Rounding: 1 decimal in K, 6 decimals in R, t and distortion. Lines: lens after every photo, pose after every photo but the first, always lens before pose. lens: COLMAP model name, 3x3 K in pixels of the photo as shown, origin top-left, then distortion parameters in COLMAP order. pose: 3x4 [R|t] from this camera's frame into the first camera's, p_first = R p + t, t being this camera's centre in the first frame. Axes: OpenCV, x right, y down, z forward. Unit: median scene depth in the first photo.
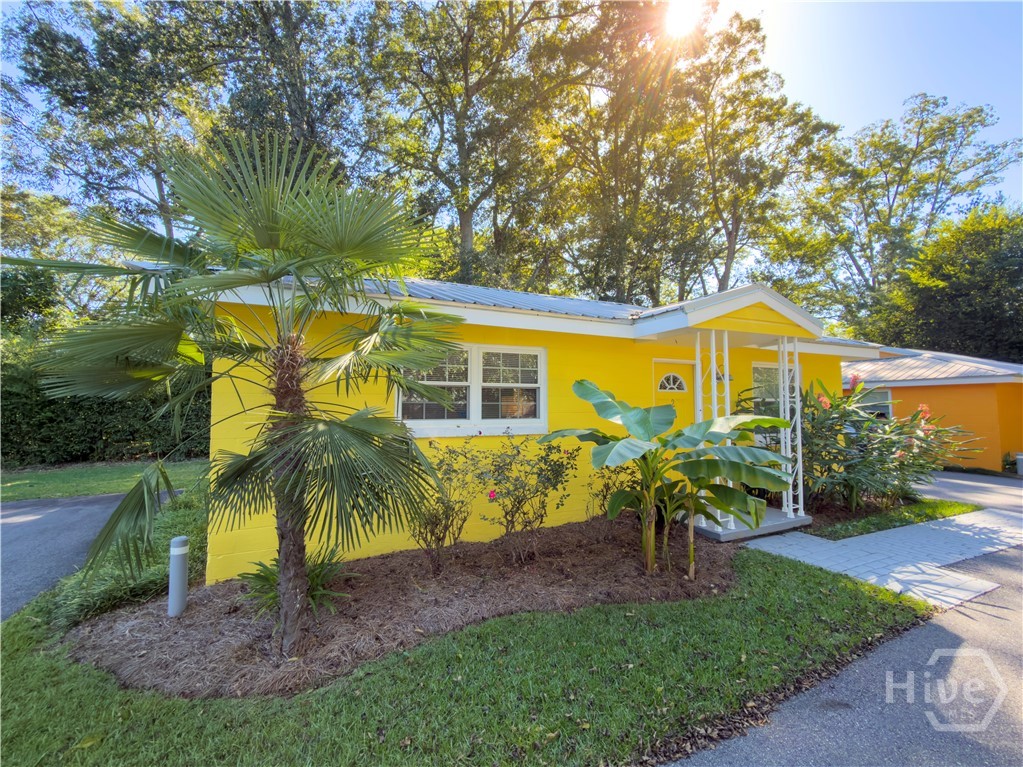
lens RADIAL K [[420.9, 0, 511.5], [0, 420.9, 383.5], [0, 0, 1]] dist [-0.001185, 0.000419]
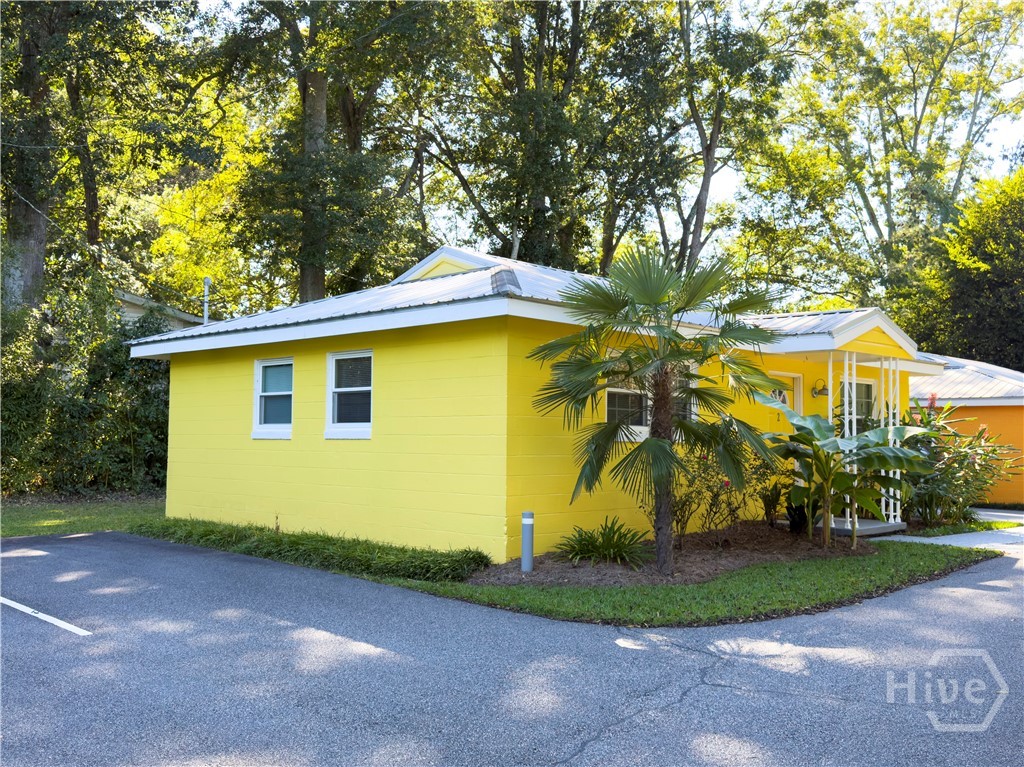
lens RADIAL K [[873.5, 0, 512.0], [0, 873.5, 383.5], [0, 0, 1]] dist [0.009280, -0.015300]
pose [[0.949667, 0.034718, 0.311330, -0.109455], [-0.034811, 0.999380, -0.005258, 0.000297], [-0.311320, -0.005844, 0.950287, -0.093712]]
